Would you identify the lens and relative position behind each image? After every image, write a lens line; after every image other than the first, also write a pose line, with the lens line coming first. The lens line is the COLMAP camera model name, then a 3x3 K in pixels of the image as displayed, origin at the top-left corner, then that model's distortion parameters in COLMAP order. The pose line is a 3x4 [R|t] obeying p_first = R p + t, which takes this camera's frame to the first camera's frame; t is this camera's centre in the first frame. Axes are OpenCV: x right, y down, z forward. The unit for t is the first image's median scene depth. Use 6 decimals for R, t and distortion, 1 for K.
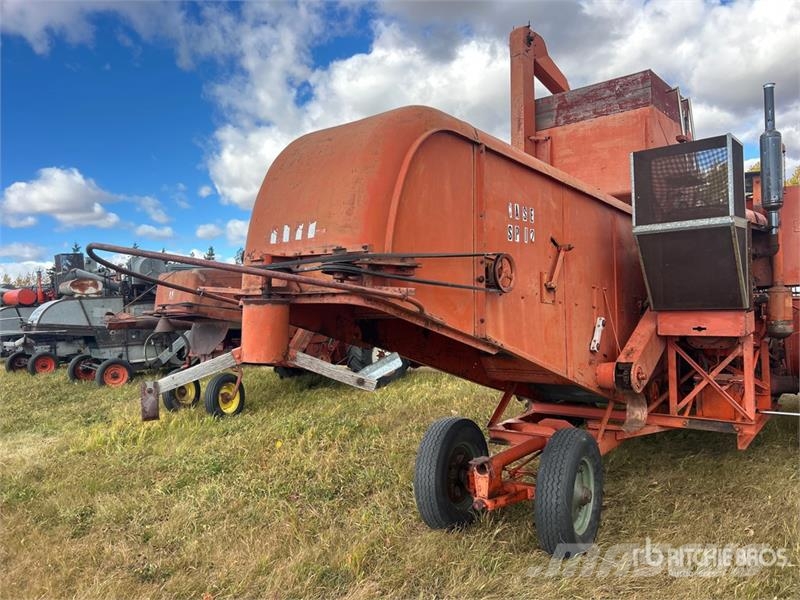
lens RADIAL K [[611.0, 0, 397.1], [0, 611.0, 299.6], [0, 0, 1]] dist [0.028330, -0.012928]
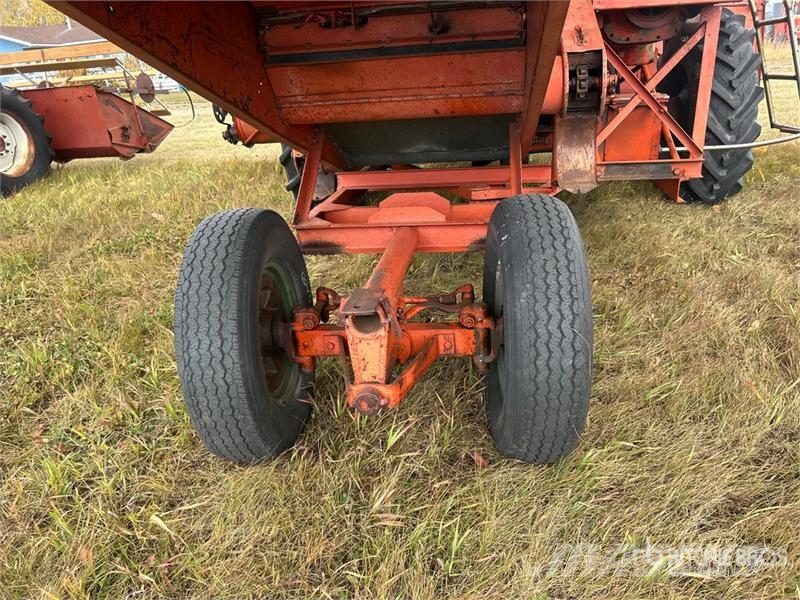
lens RADIAL K [[611.0, 0, 402.4], [0, 611.0, 302.7], [0, 0, 1]] dist [0.028330, -0.012928]
pose [[0.851643, -0.195910, 0.486131, -0.032235], [0.028869, 0.943641, 0.329710, 0.122233], [-0.523327, -0.266761, 0.809301, 0.607728]]
